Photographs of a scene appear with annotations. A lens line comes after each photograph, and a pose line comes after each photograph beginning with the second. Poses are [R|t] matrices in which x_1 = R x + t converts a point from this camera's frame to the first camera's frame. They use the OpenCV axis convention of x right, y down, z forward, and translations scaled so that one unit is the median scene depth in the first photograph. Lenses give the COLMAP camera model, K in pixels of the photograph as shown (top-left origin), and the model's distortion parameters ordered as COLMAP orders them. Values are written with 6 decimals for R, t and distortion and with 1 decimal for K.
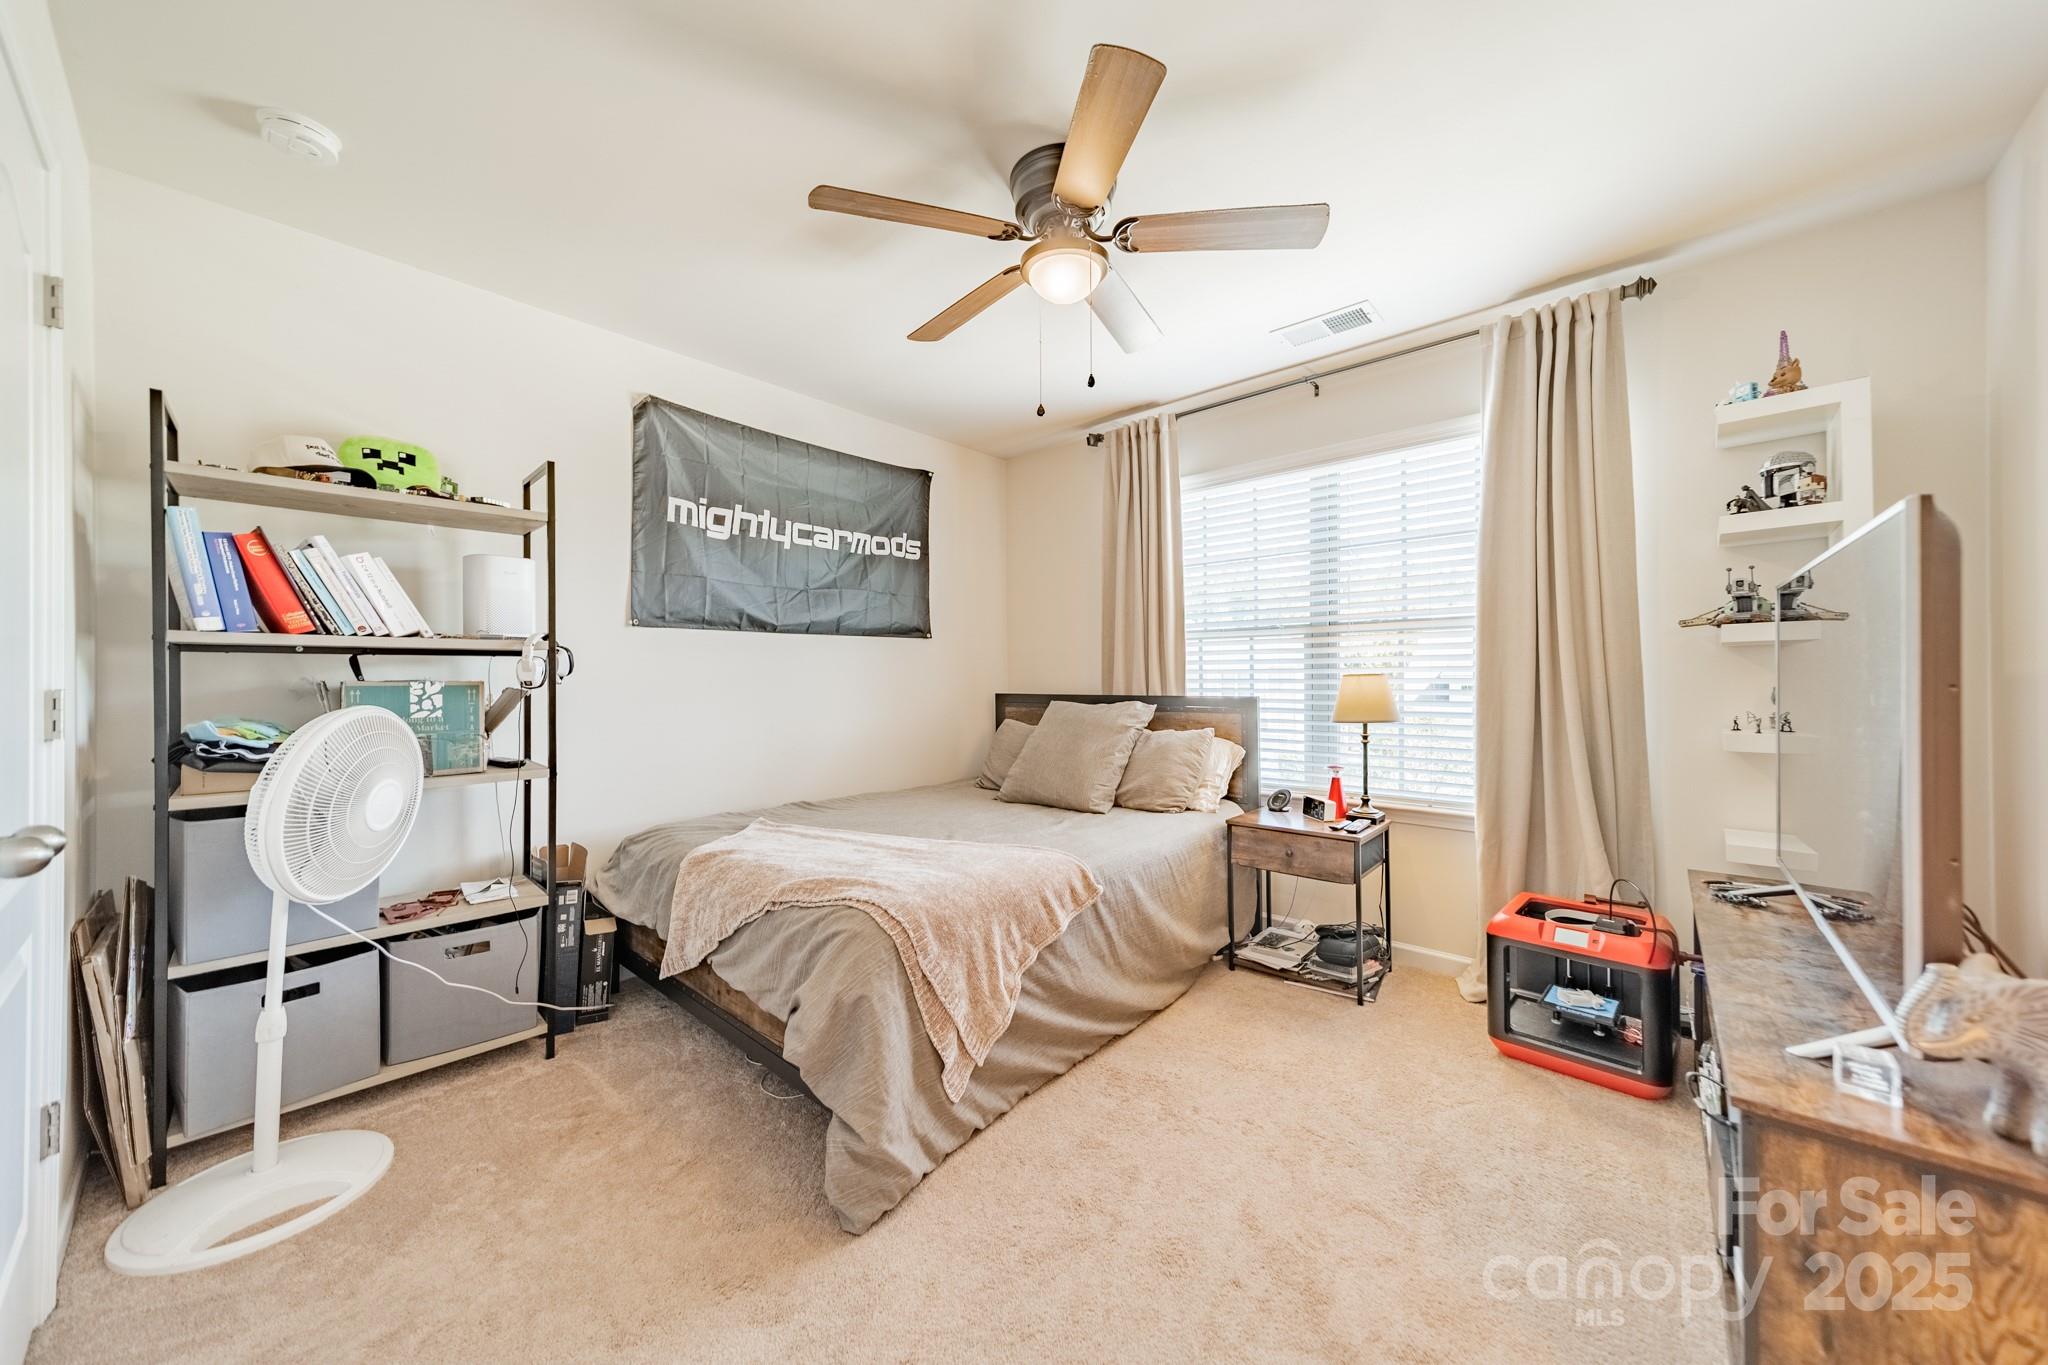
lens RADIAL K [[723.9, 0, 1026.9], [0, 723.9, 682.4], [0, 0, 1]] dist [0.007355, 0.000103]
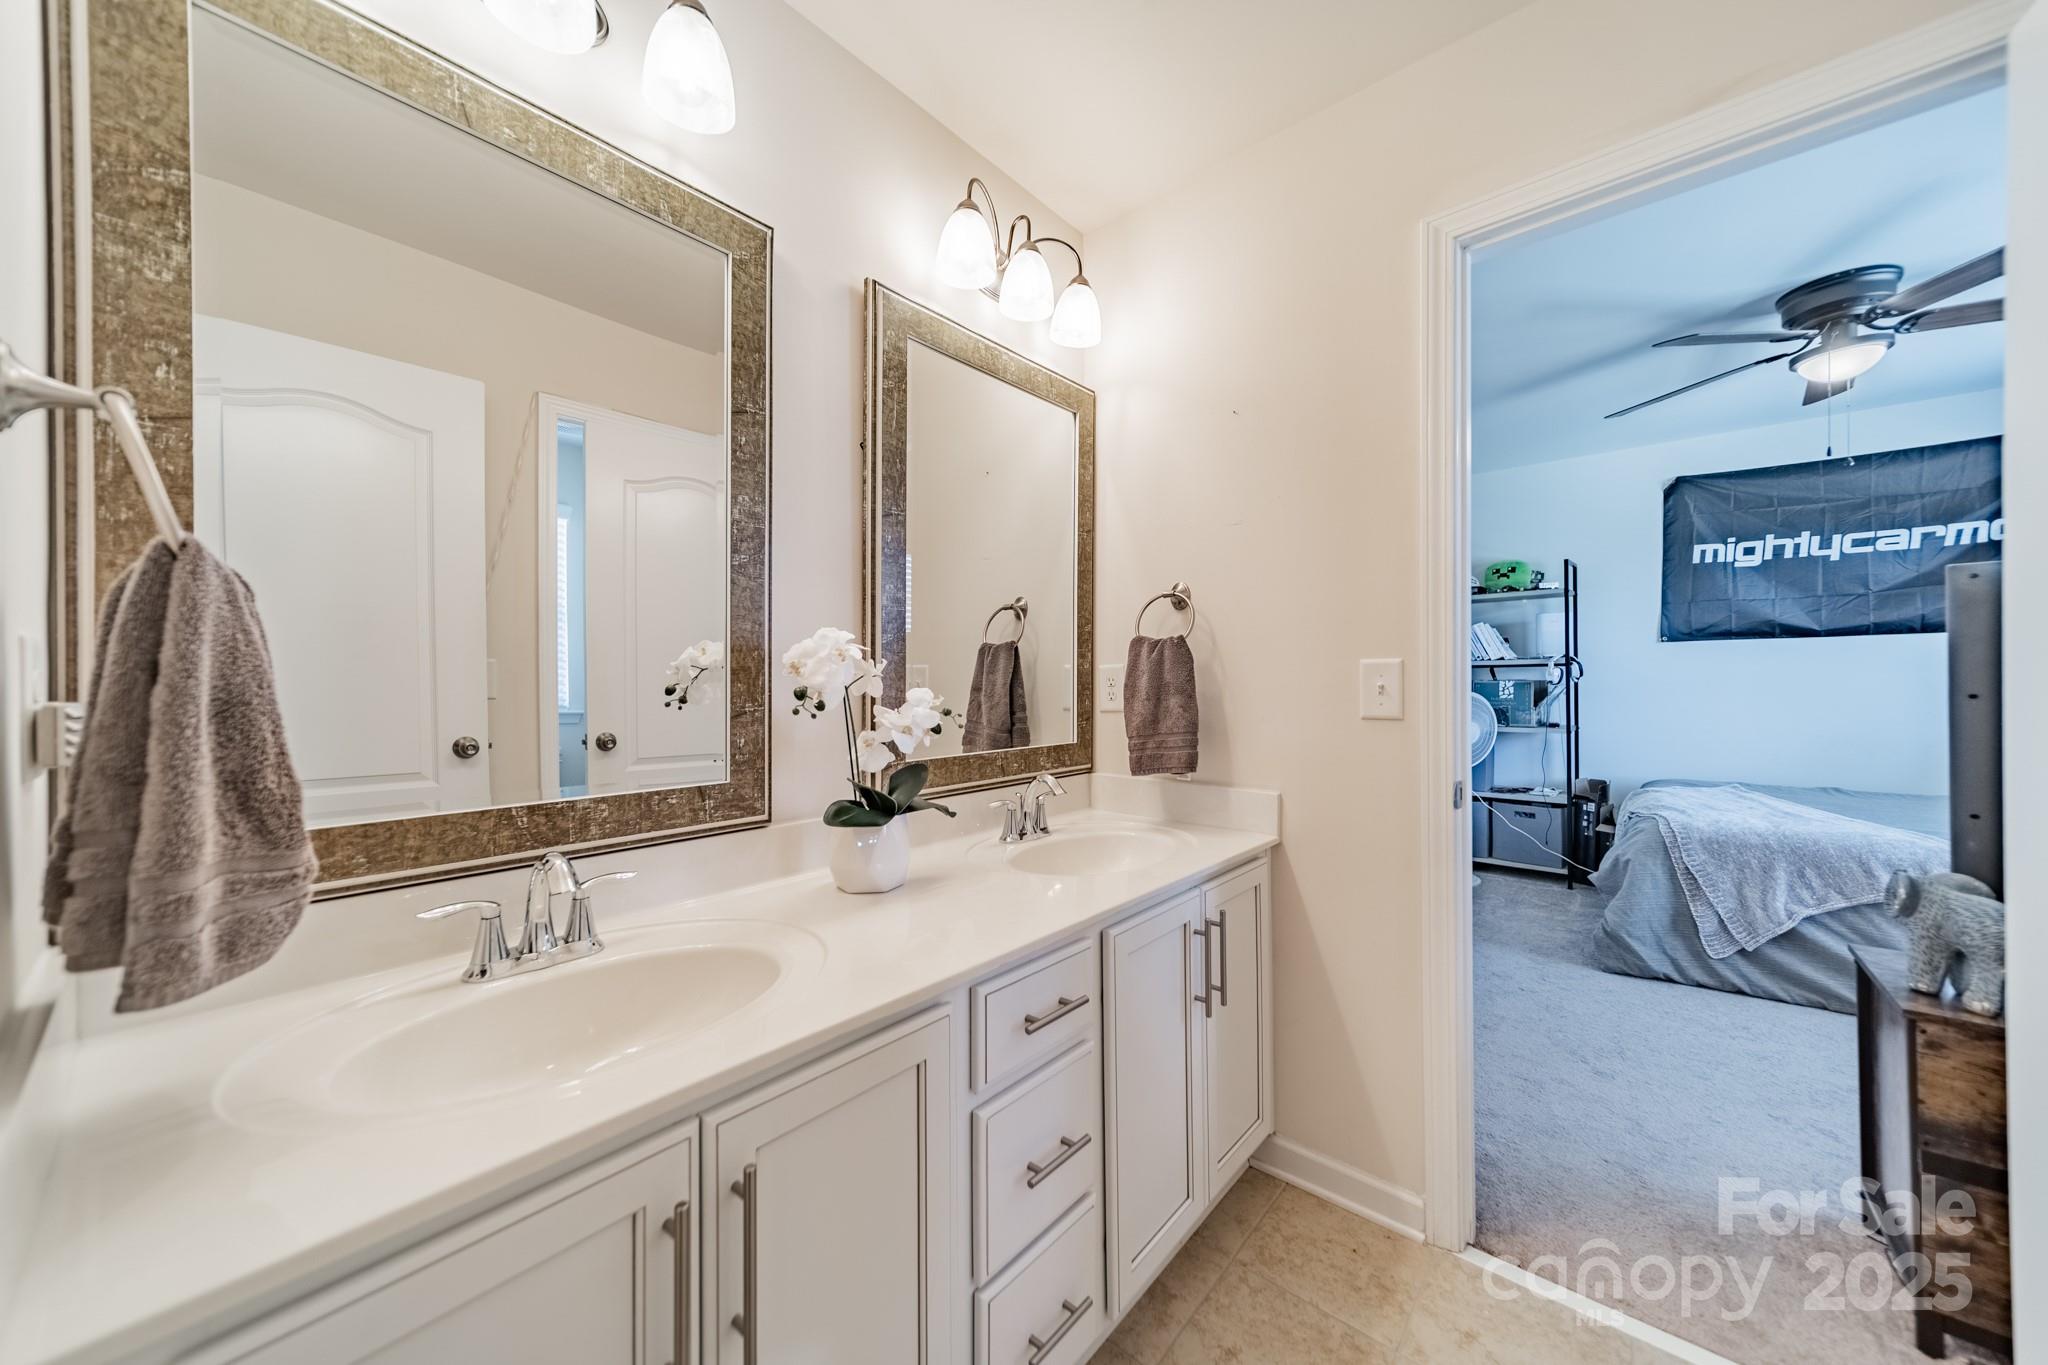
lens RADIAL K [[723.9, 0, 1031.3], [0, 723.9, 679.4], [0, 0, 1]] dist [0.007355, 0.000103]
pose [[0.030759, 0.006360, -0.999507, 0.985020], [0.004265, 0.999970, 0.006495, -0.019682], [0.999518, -0.004463, 0.030731, -0.345196]]
